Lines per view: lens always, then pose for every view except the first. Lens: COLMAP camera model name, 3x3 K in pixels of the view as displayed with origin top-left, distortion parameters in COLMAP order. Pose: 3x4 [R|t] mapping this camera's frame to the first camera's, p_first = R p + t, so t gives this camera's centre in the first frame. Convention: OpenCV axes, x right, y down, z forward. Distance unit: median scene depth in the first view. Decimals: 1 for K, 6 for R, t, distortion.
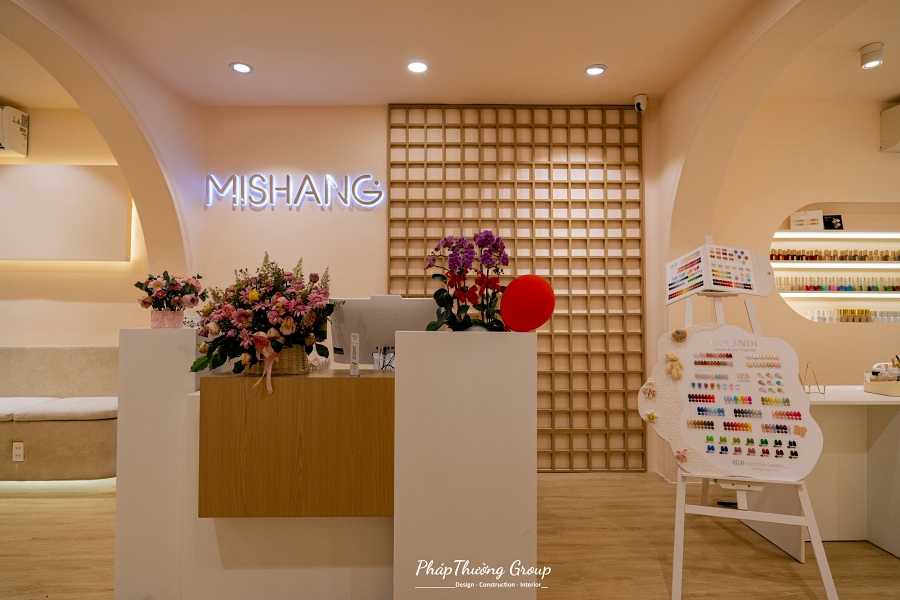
lens RADIAL K [[491.7, 0, 454.9], [0, 491.7, 297.4], [0, 0, 1]] dist [-0.017707, 0.012212]
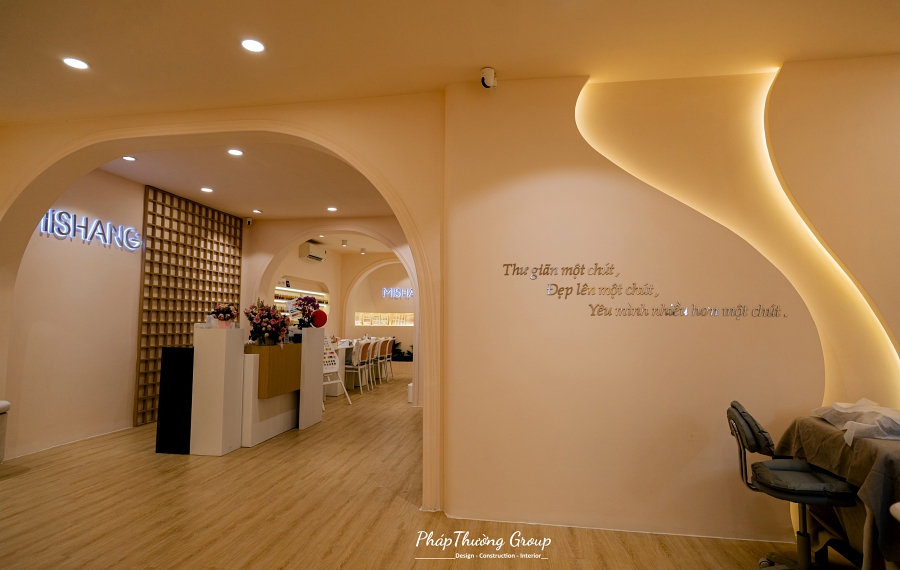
lens RADIAL K [[477.5, 0, 439.3], [0, 477.5, 255.7], [0, 0, 1]] dist [-0.003896, 0.002385]
pose [[0.193632, 0.134972, 0.971745, -1.417539], [-0.028853, 0.990846, -0.131876, -0.001873], [-0.980650, -0.002502, 0.195754, -0.204051]]
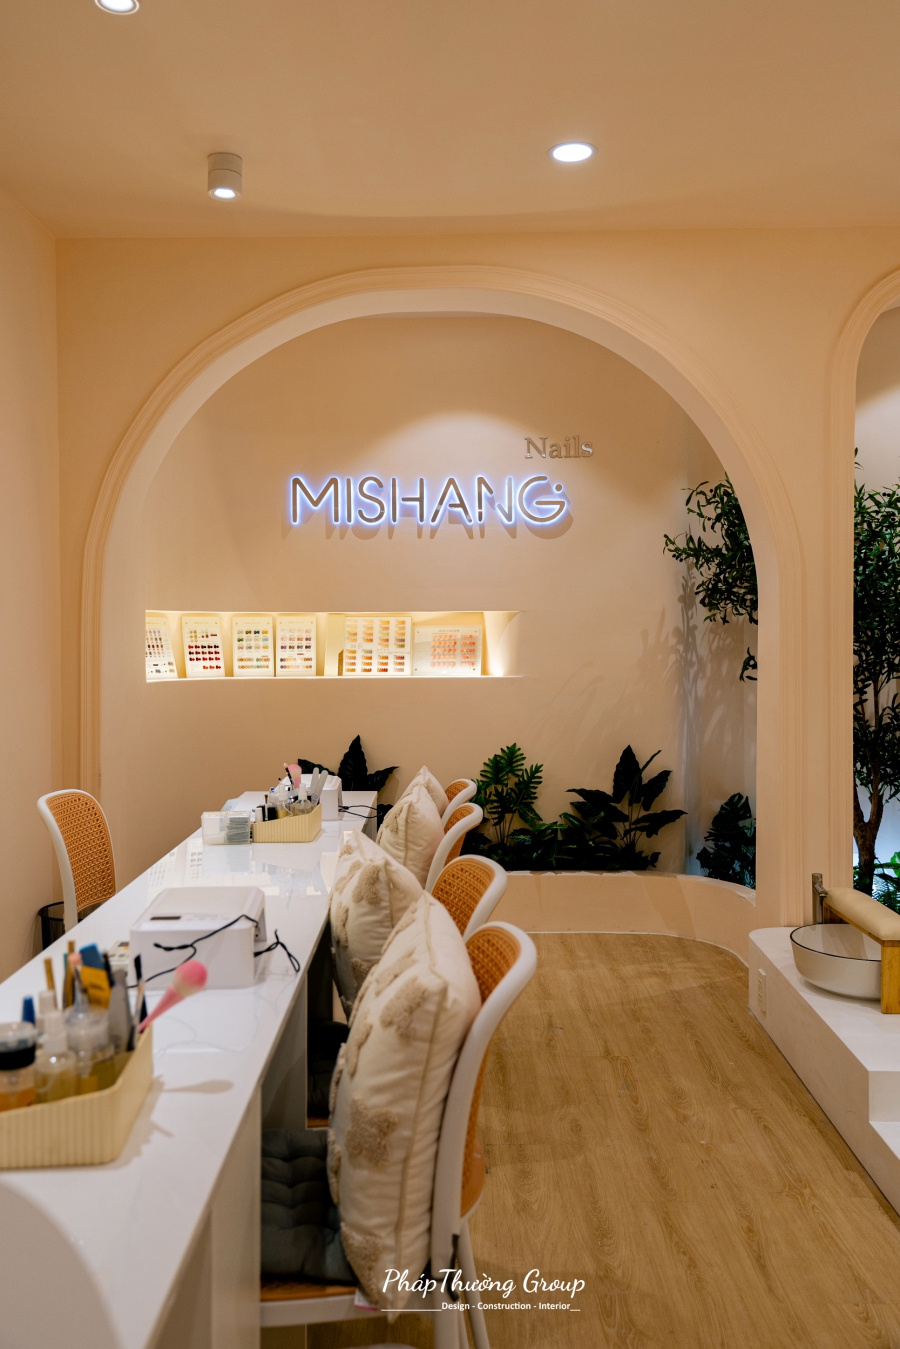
lens RADIAL K [[1158.0, 0, 440.4], [0, 1158.0, 656.1], [0, 0, 1]] dist [0.024649, 0.027292]
pose [[0.041533, -0.022401, 0.998886, 0.278652], [-0.018893, 0.999552, 0.023201, -0.014215], [-0.998958, -0.019835, 0.041092, 0.566159]]
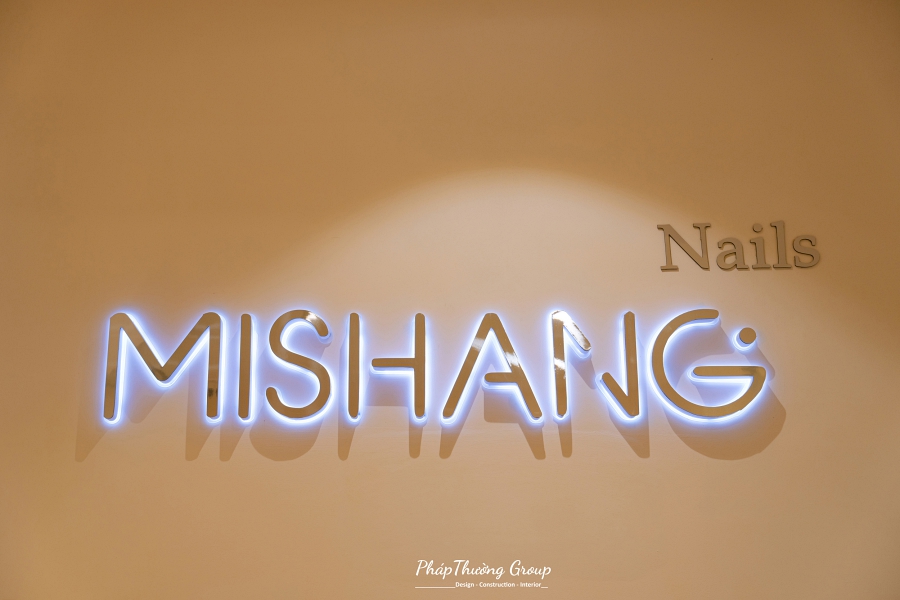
lens RADIAL K [[1236.4, 0, 452.4], [0, 1236.4, 296.3], [0, 0, 1]] dist [0.117474, 0.000000]
pose [[0.027834, 0.249850, 0.967885, 1.095316], [-0.016778, 0.968240, -0.249459, -0.048750], [-0.999472, -0.009296, 0.031142, 0.616262]]
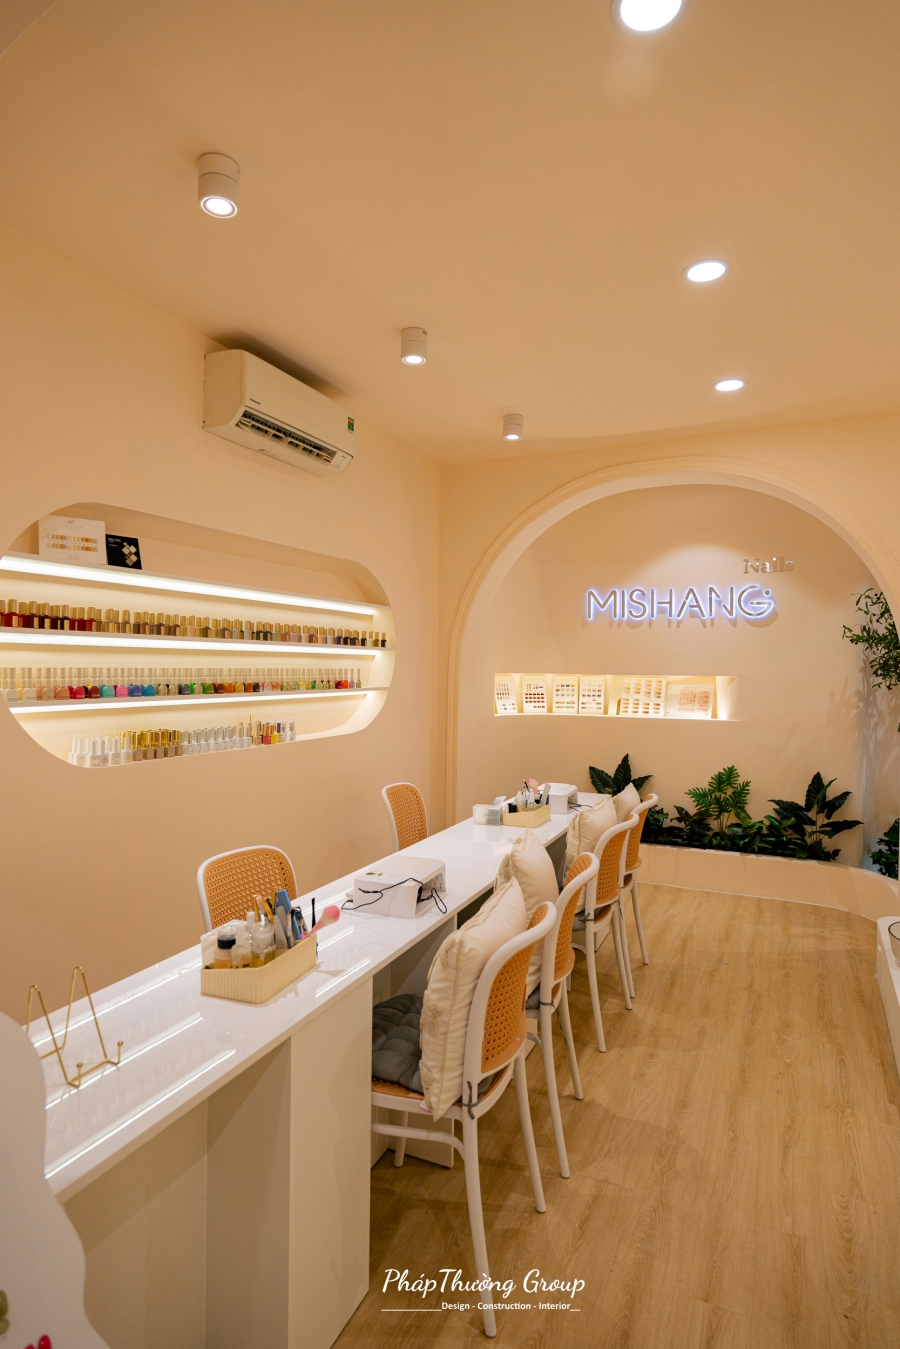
lens RADIAL K [[737.0, 0, 455.9], [0, 737.0, 672.5], [0, 0, 1]] dist [-0.017707, 0.012212]
pose [[0.441735, -0.007437, 0.897115, 0.277538], [-0.028369, 0.999350, 0.022253, -0.061663], [-0.896697, -0.035280, 0.441237, 0.394522]]
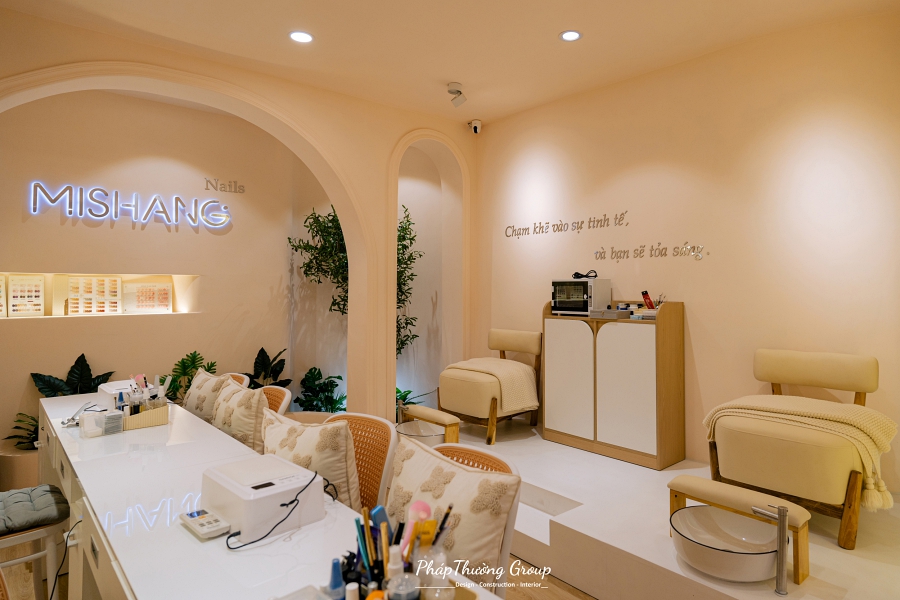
lens RADIAL K [[535.6, 0, 490.9], [0, 535.6, 270.0], [0, 0, 1]] dist [-0.002366, 0.000049]
pose [[-0.655179, 0.021859, 0.755158, 0.424398], [-0.018970, 0.998790, -0.045370, -0.008663], [-0.755236, -0.044051, -0.653971, 0.816555]]
